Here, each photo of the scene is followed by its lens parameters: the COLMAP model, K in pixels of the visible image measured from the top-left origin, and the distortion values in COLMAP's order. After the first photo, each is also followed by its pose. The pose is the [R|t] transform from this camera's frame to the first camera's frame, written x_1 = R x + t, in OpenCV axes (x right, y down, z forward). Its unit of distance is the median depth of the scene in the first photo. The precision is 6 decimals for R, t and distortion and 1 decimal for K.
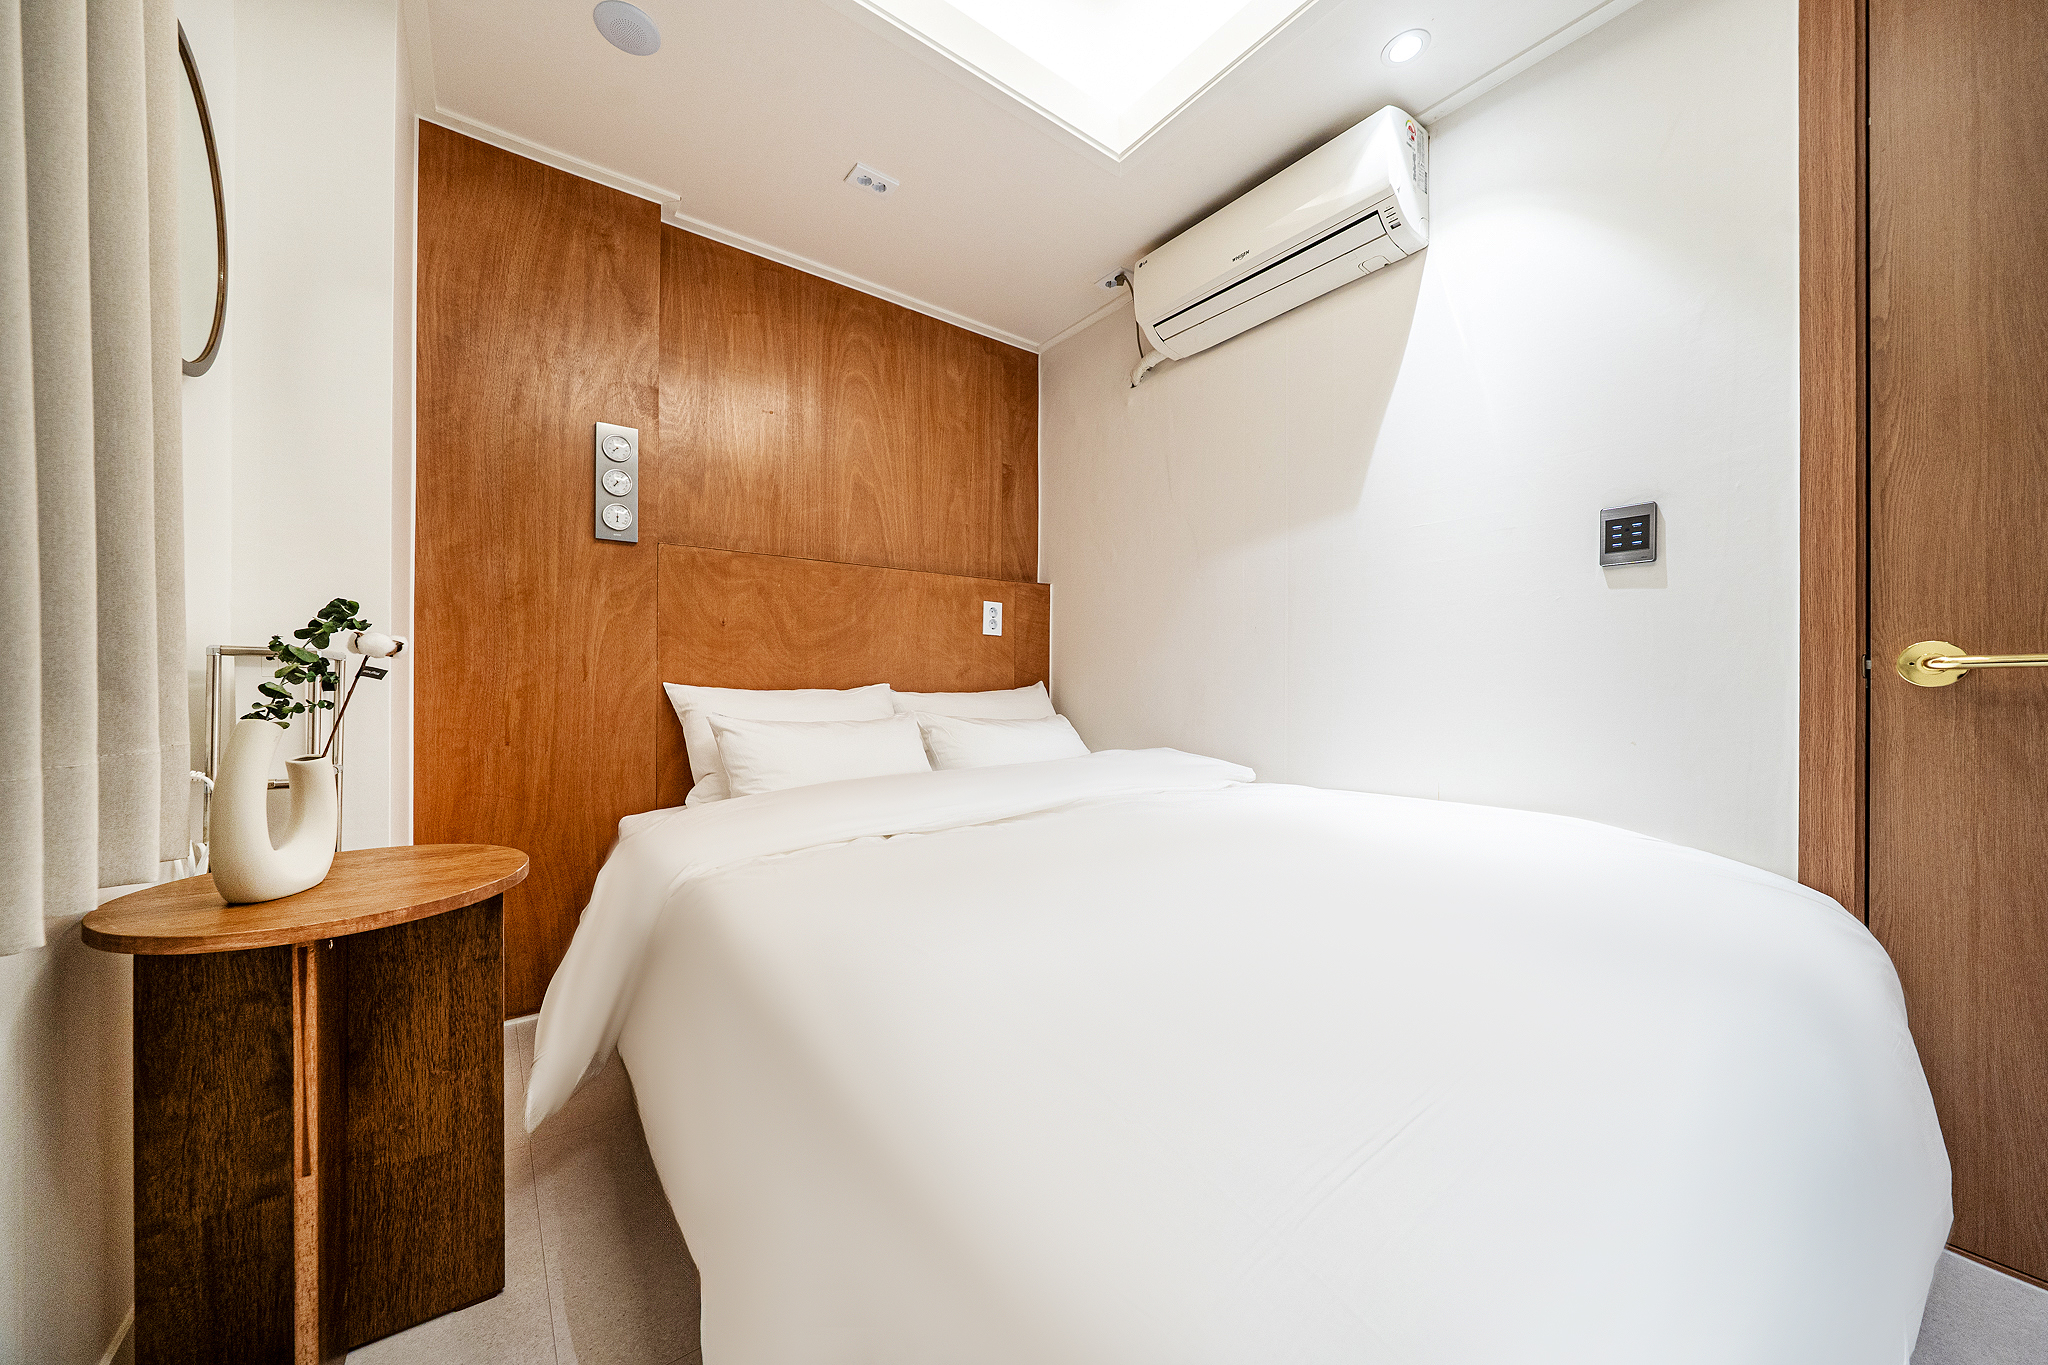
lens RADIAL K [[708.4, 0, 1024.0], [0, 708.4, 682.5], [0, 0, 1]] dist [-0.001265, -0.000069]
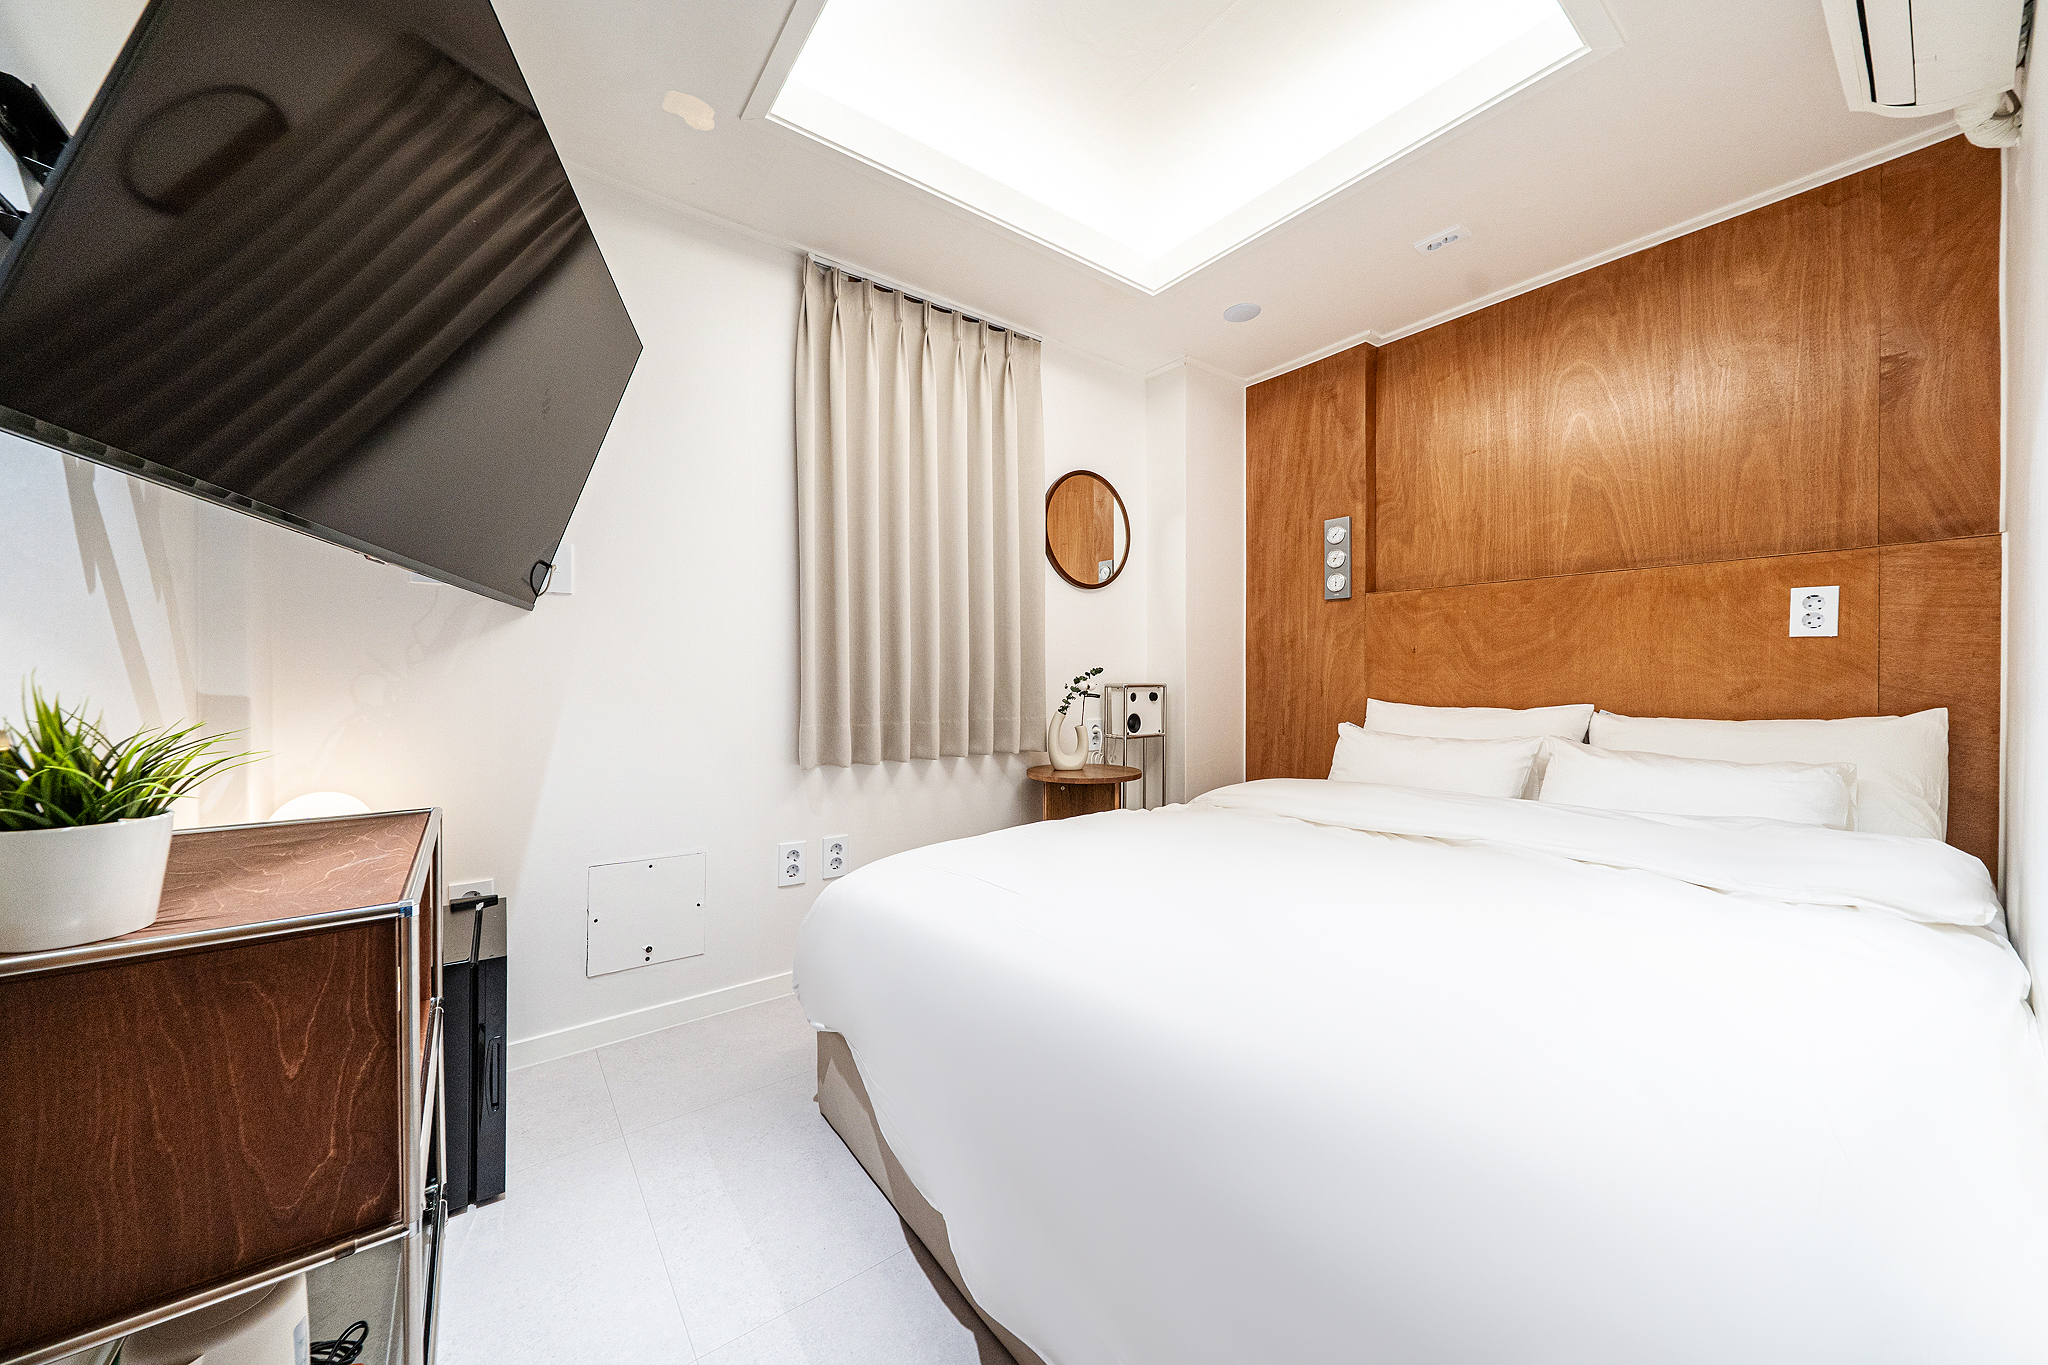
lens RADIAL K [[708.4, 0, 1024.0], [0, 708.4, 682.5], [0, 0, 1]] dist [-0.001265, -0.000069]
pose [[0.020962, 0.004786, -0.999769, 0.711243], [0.001303, 0.999988, 0.004814, -0.032363], [0.999779, -0.001404, 0.020955, 0.282222]]
